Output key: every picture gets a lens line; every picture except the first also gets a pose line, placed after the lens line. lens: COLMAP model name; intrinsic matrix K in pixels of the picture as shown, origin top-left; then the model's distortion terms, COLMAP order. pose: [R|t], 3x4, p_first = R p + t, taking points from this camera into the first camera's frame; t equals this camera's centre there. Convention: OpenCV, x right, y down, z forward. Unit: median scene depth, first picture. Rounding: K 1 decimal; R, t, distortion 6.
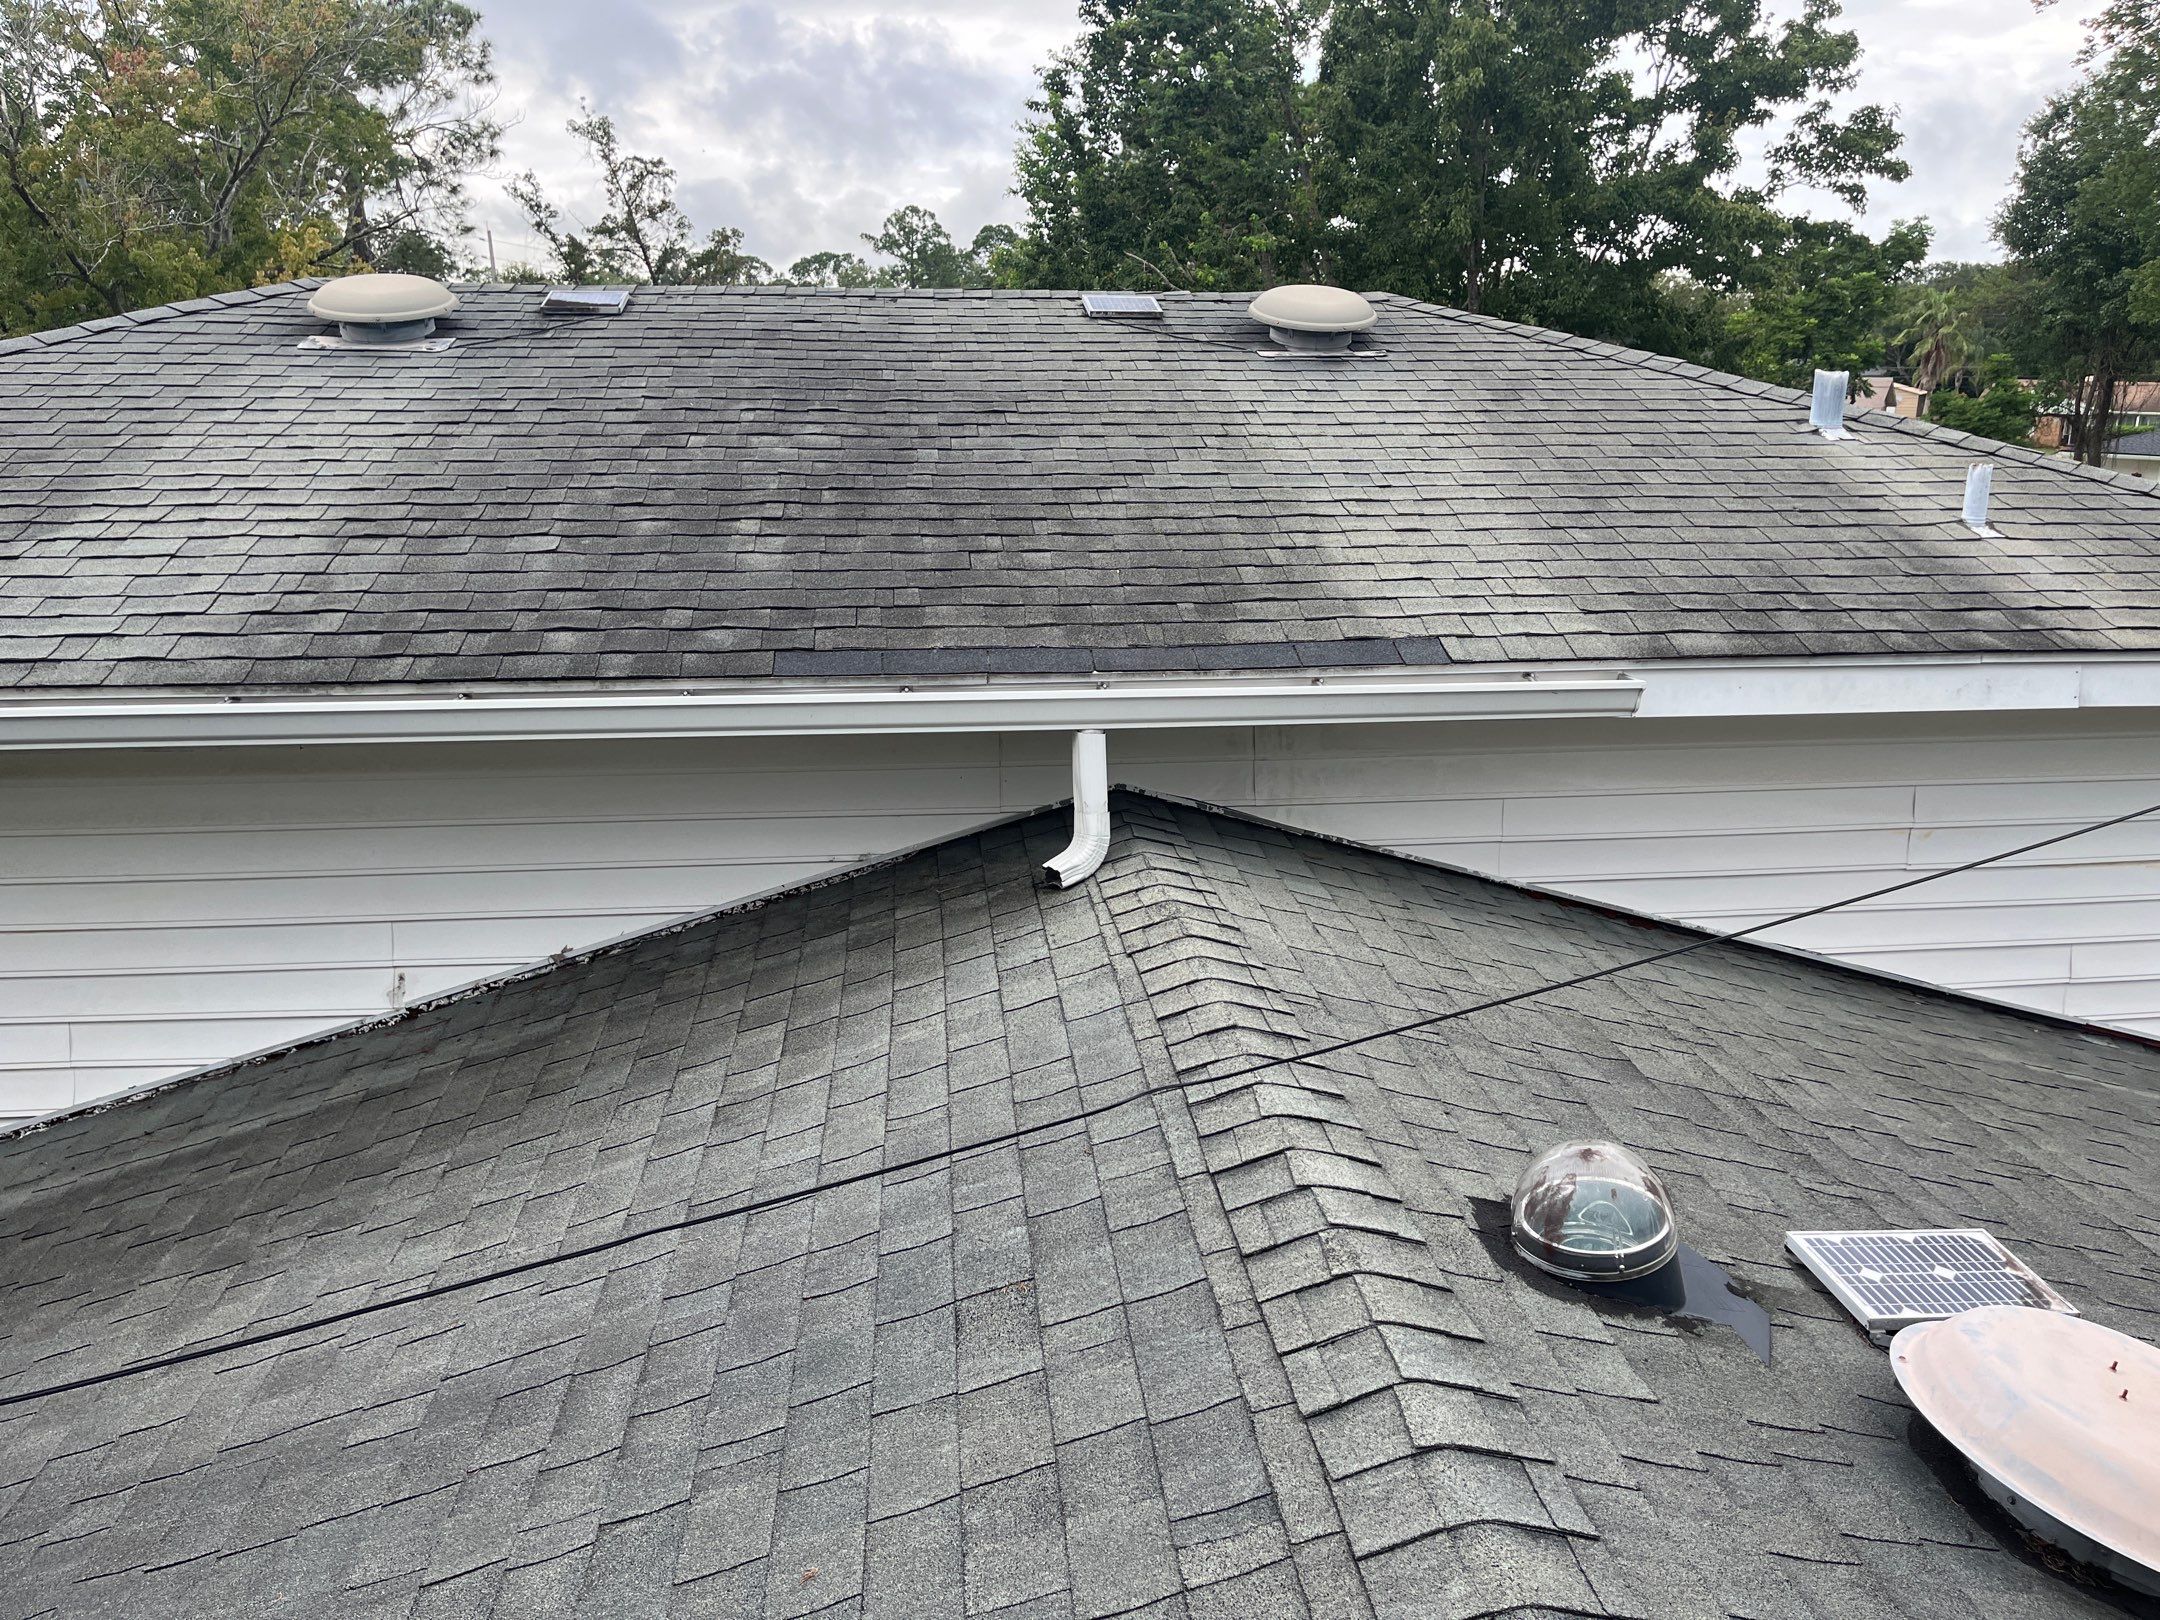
lens RADIAL K [[1567.2, 0, 1127.4], [0, 1567.2, 787.1], [0, 0, 1]] dist [0.055569, -0.078970]
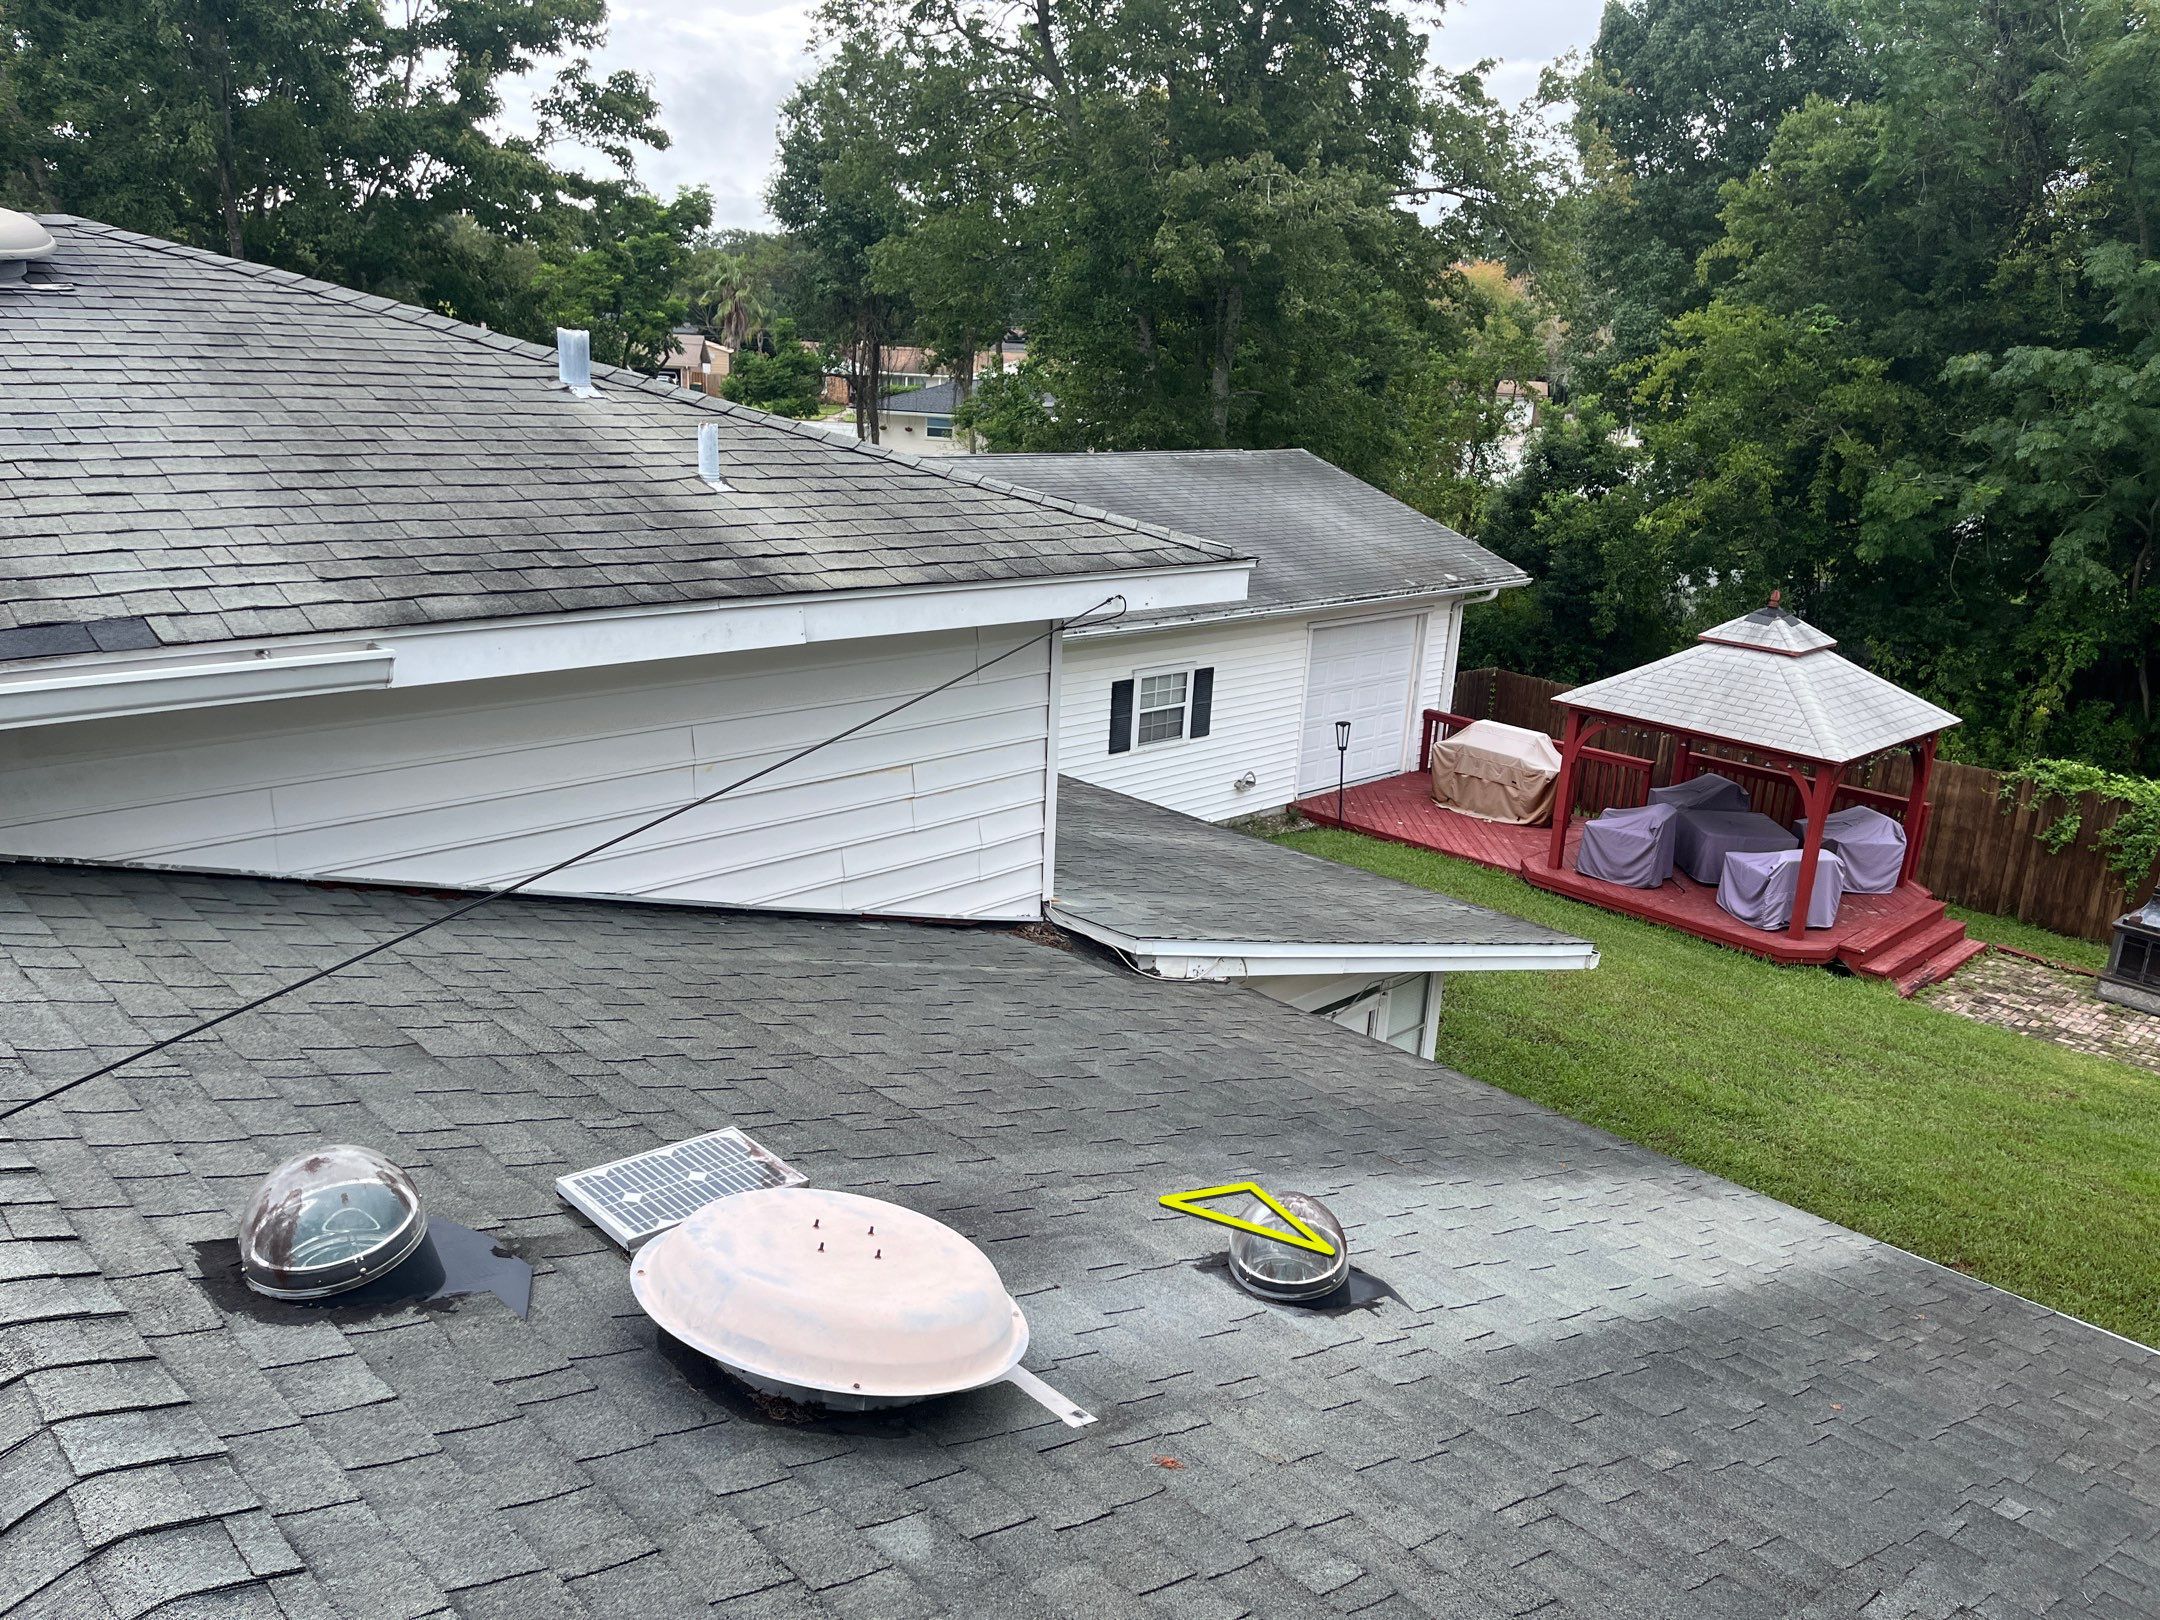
lens RADIAL K [[1562.0, 0, 1080.0], [0, 1562.0, 810.0], [0, 0, 1]] dist [0.054914, -0.077256]
pose [[0.800643, -0.140535, 0.582426, 0.111273], [0.114157, 0.990075, 0.081970, -0.001692], [-0.588165, 0.000859, 0.808740, -0.026245]]
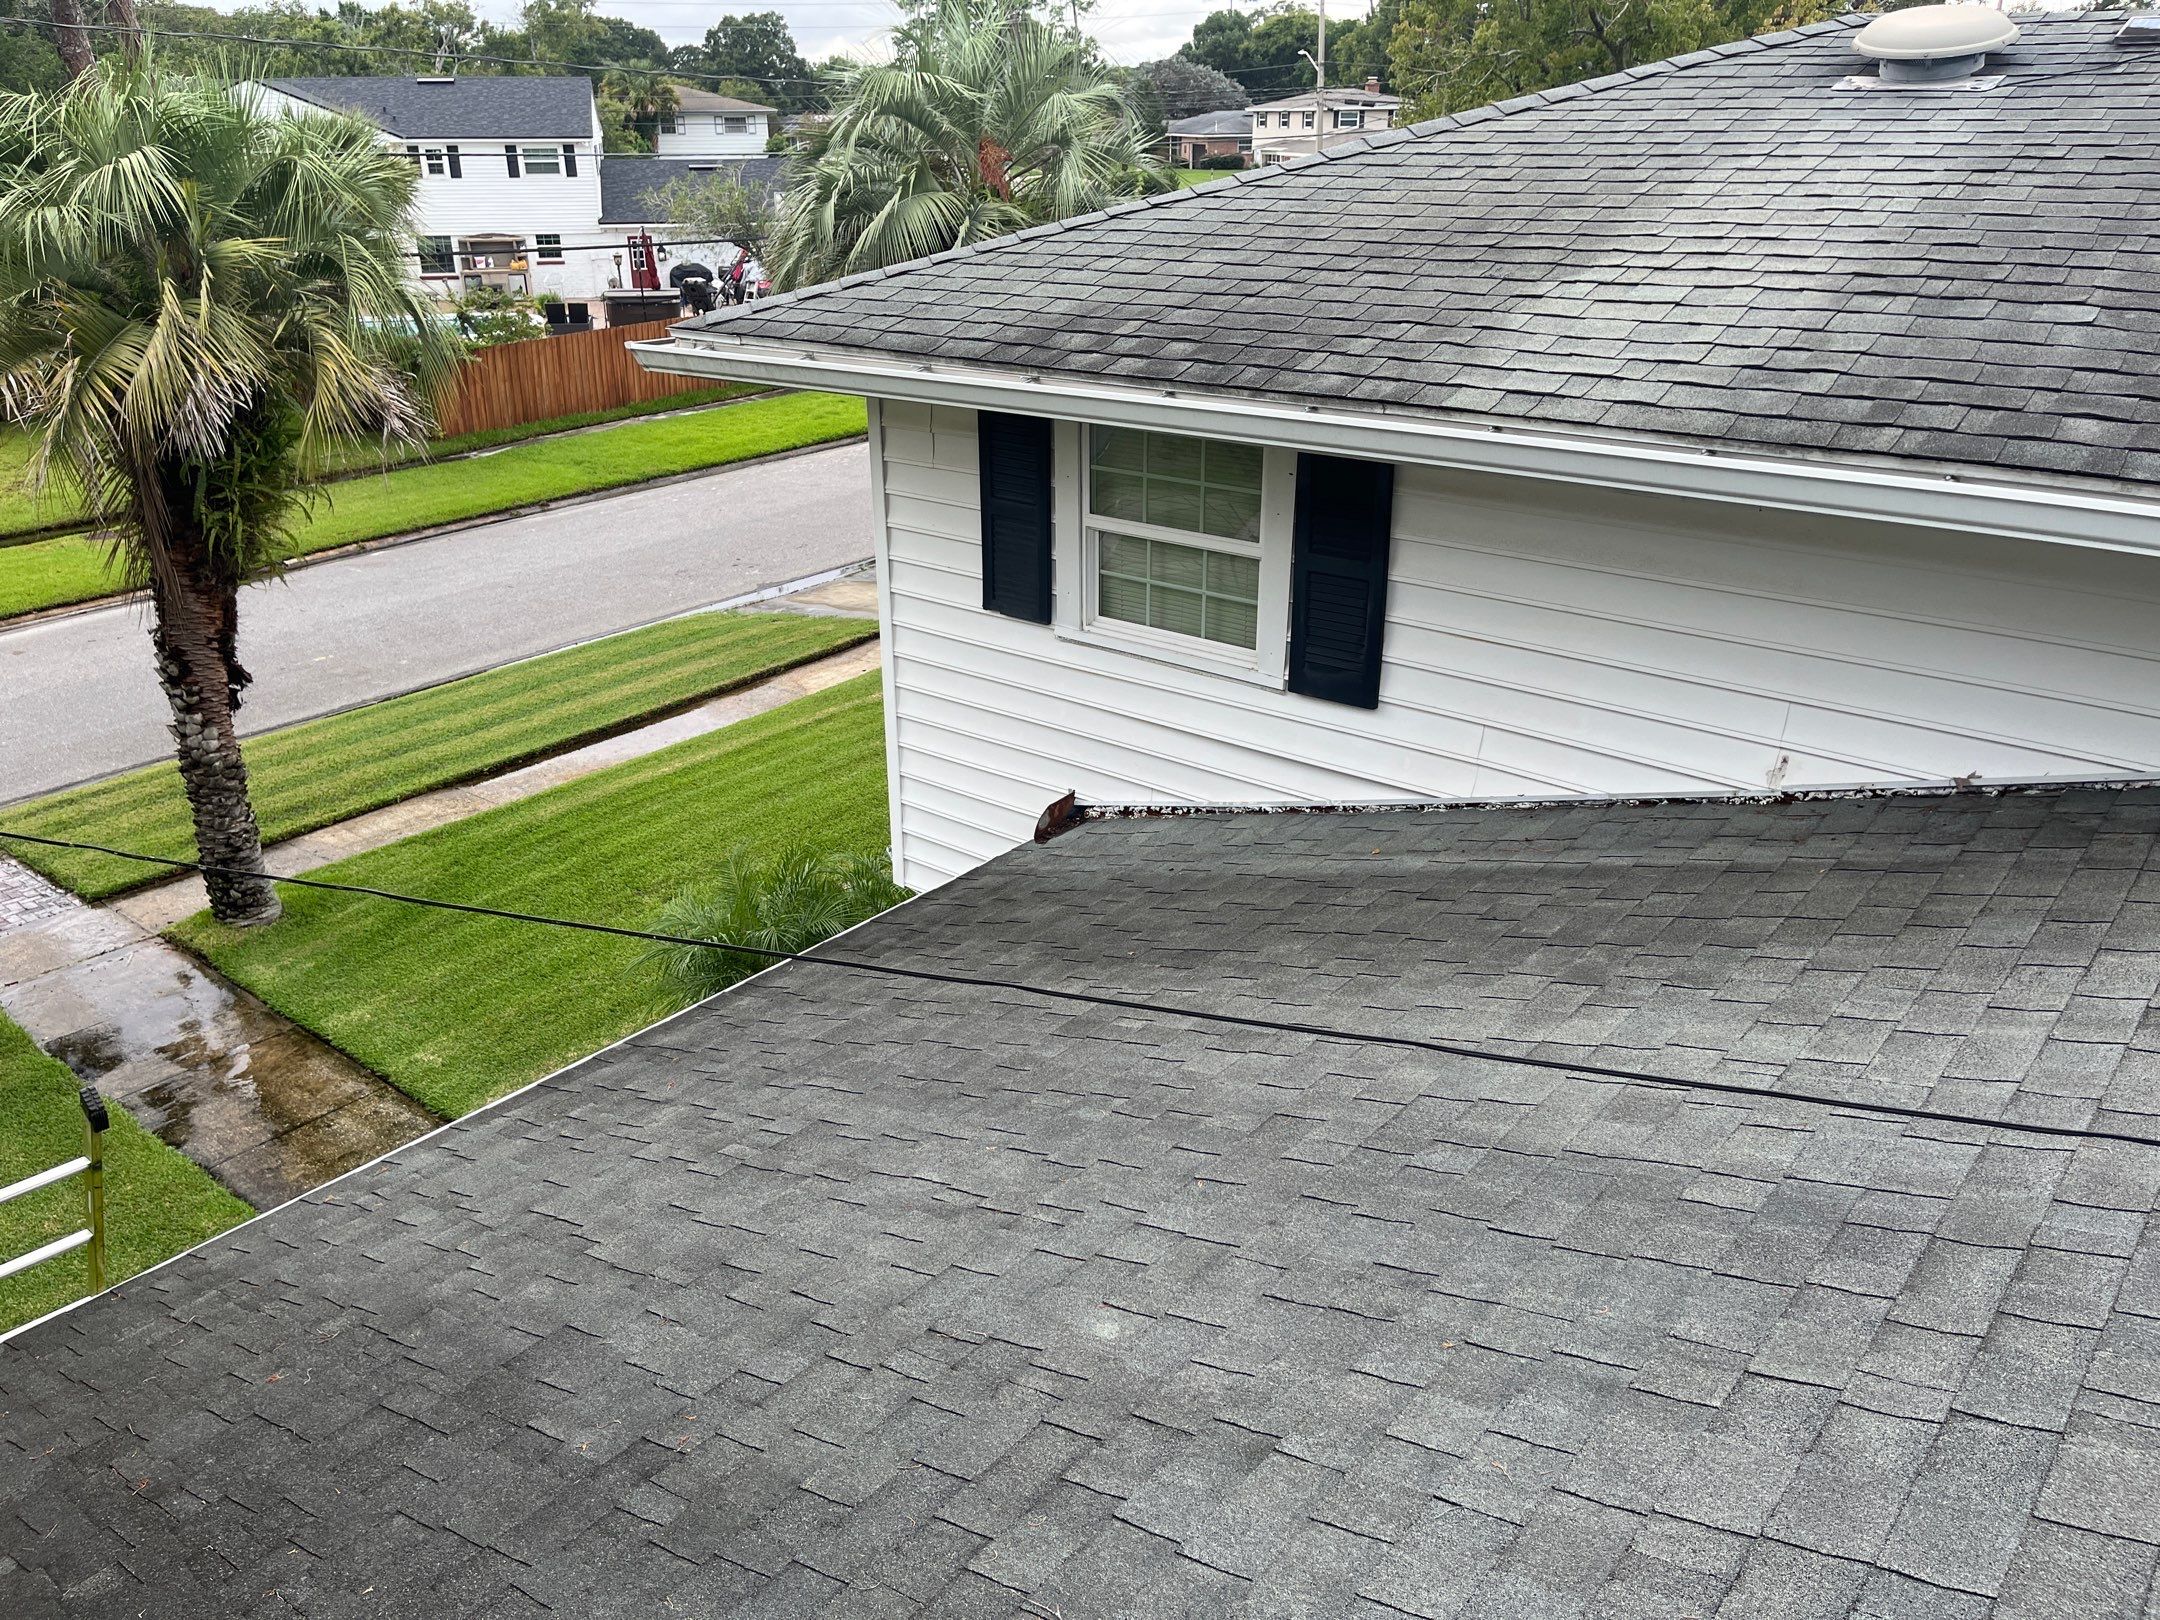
lens RADIAL K [[1524.6, 0, 1085.9], [0, 1524.6, 766.8], [0, 0, 1]] dist [0.065516, -0.099714]
pose [[0.700334, 0.254976, -0.666723, -0.089796], [-0.170438, 0.966742, 0.190683, 0.012026], [0.693168, -0.019907, 0.720501, 0.011562]]
